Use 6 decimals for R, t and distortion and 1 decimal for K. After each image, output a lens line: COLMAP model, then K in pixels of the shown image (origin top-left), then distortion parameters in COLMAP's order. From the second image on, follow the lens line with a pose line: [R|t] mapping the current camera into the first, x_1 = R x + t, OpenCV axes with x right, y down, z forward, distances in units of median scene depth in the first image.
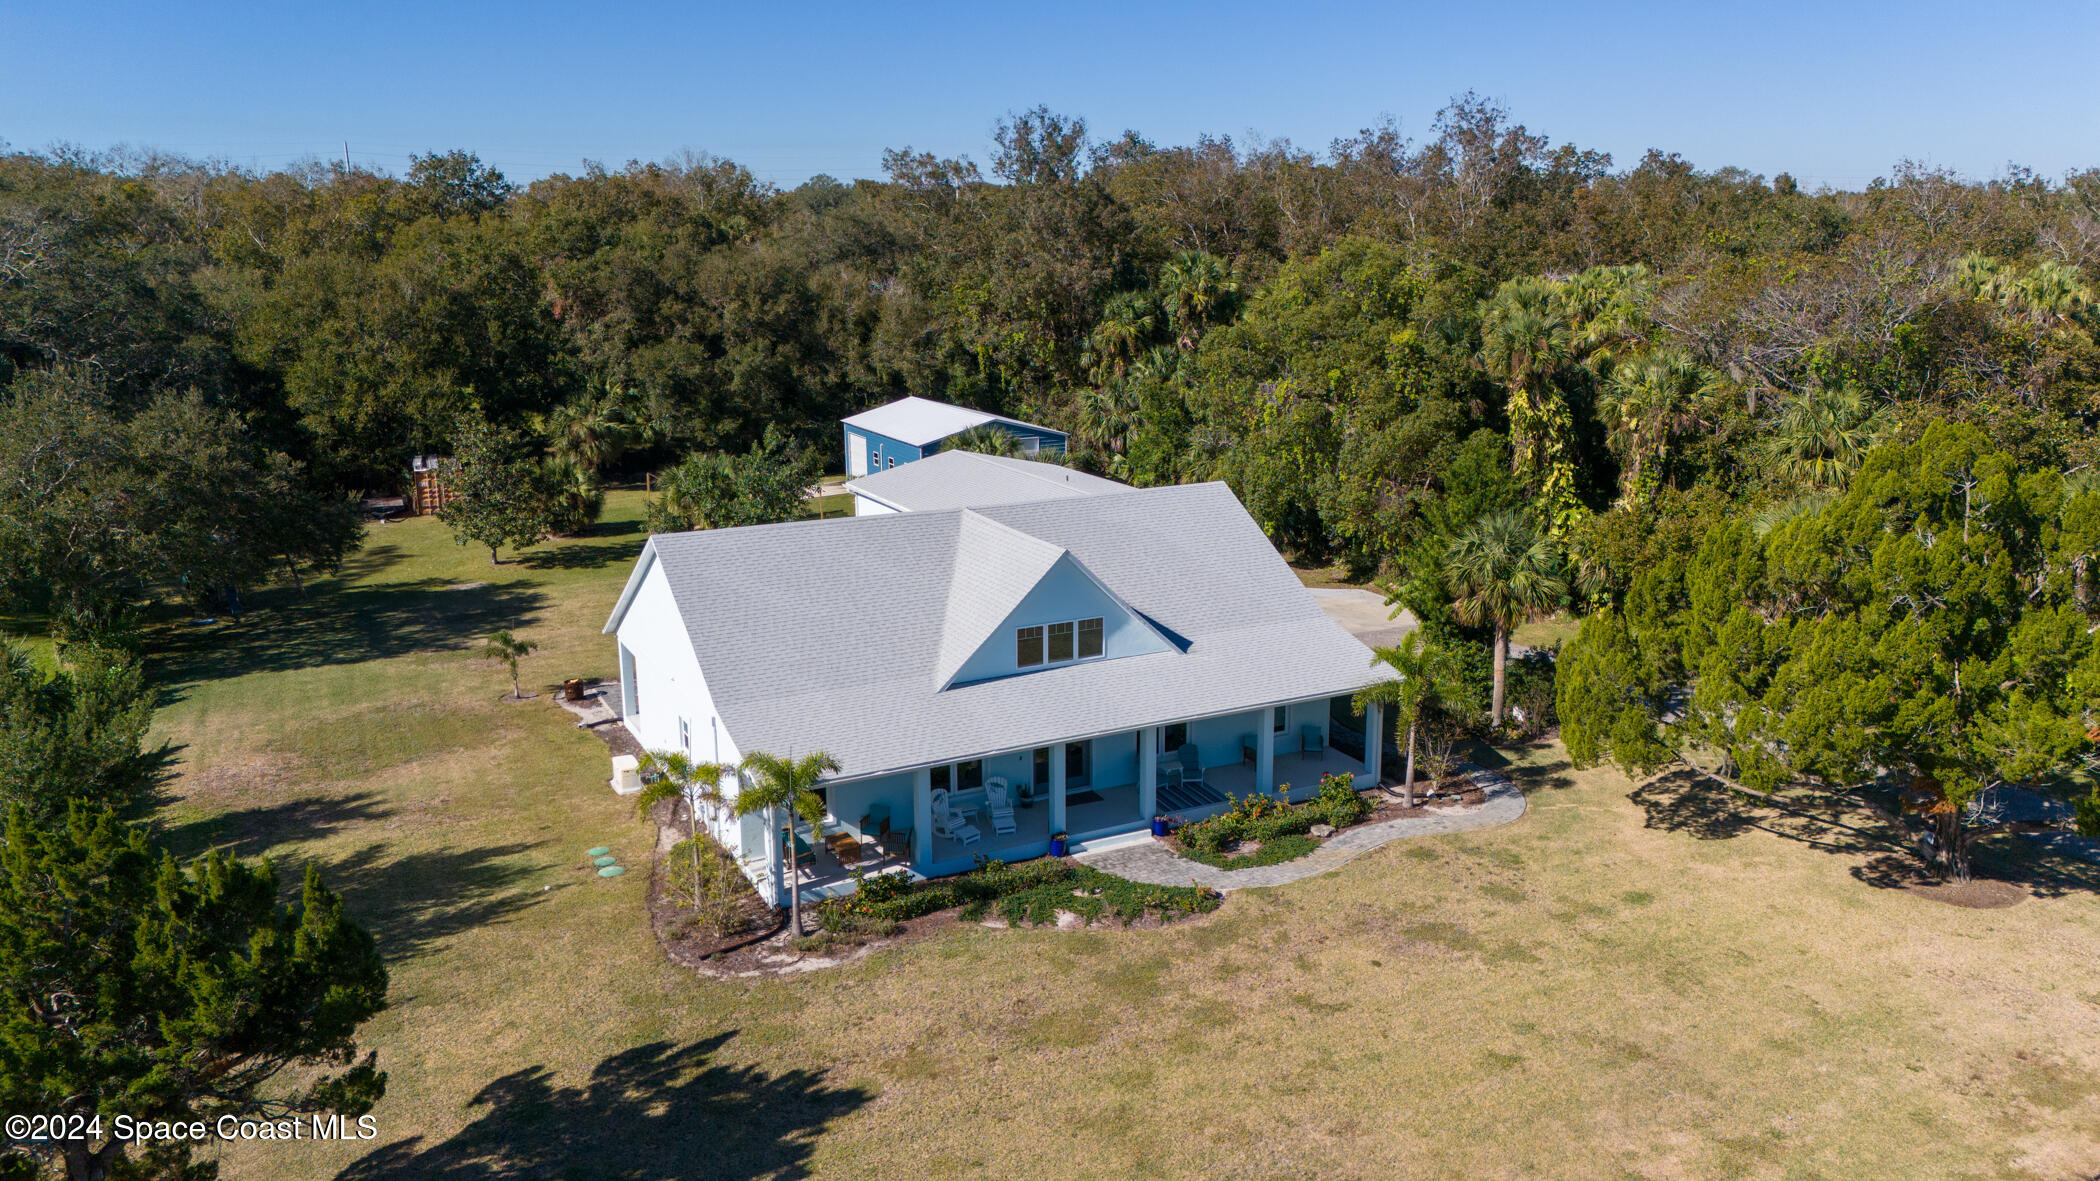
lens RADIAL K [[1530.4, 0, 1050.0], [0, 1530.4, 590.5], [0, 0, 1]] dist [0.071751, -0.065224]
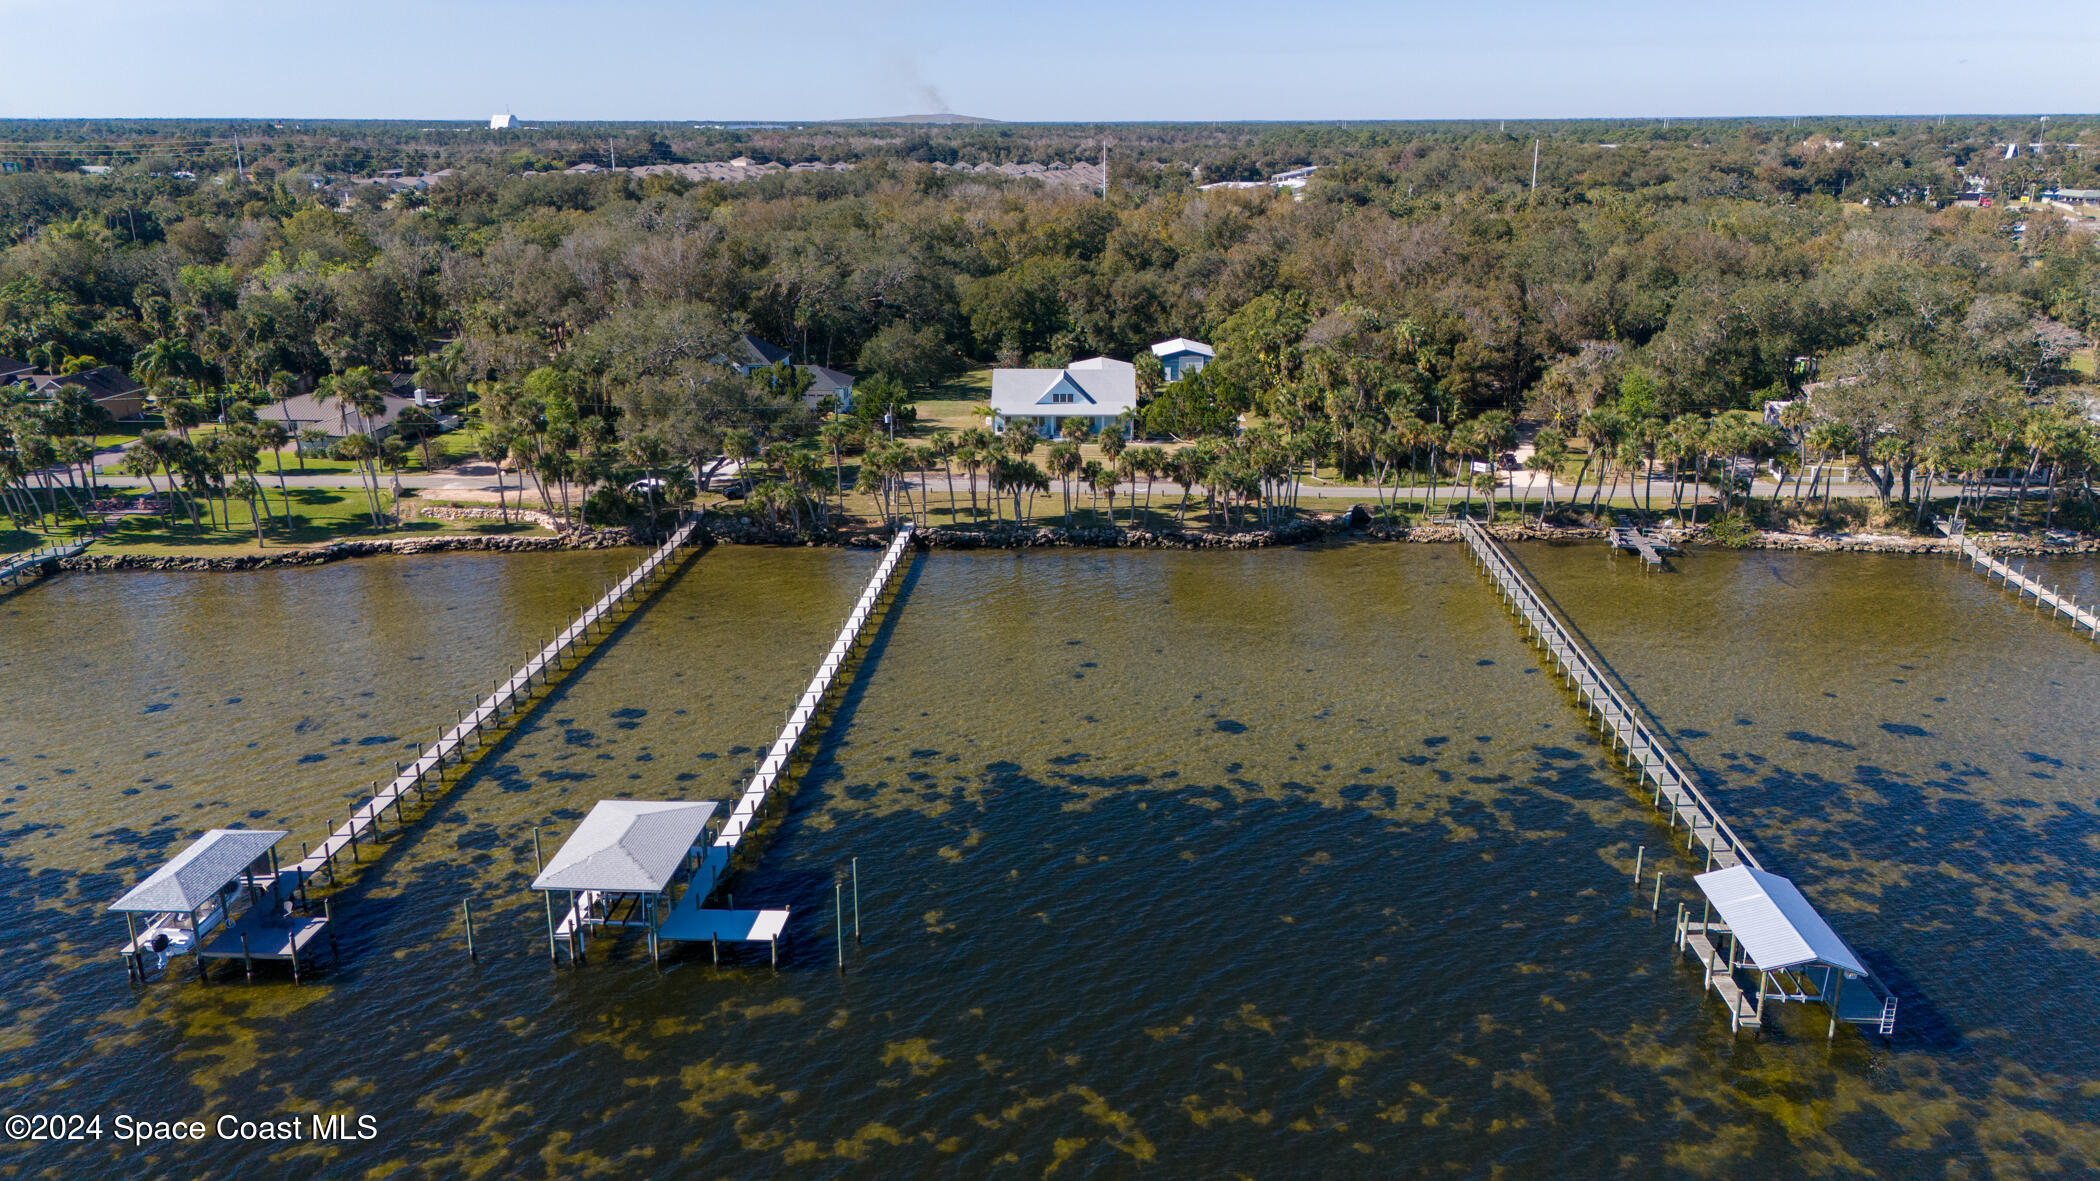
lens RADIAL K [[1530.4, 0, 1050.0], [0, 1530.4, 590.5], [0, 0, 1]] dist [0.071751, -0.065224]
pose [[0.876965, 0.142142, -0.459052, 1.475557], [-0.114410, 0.989543, 0.087838, 0.140485], [0.466737, -0.024511, 0.884056, -2.136546]]
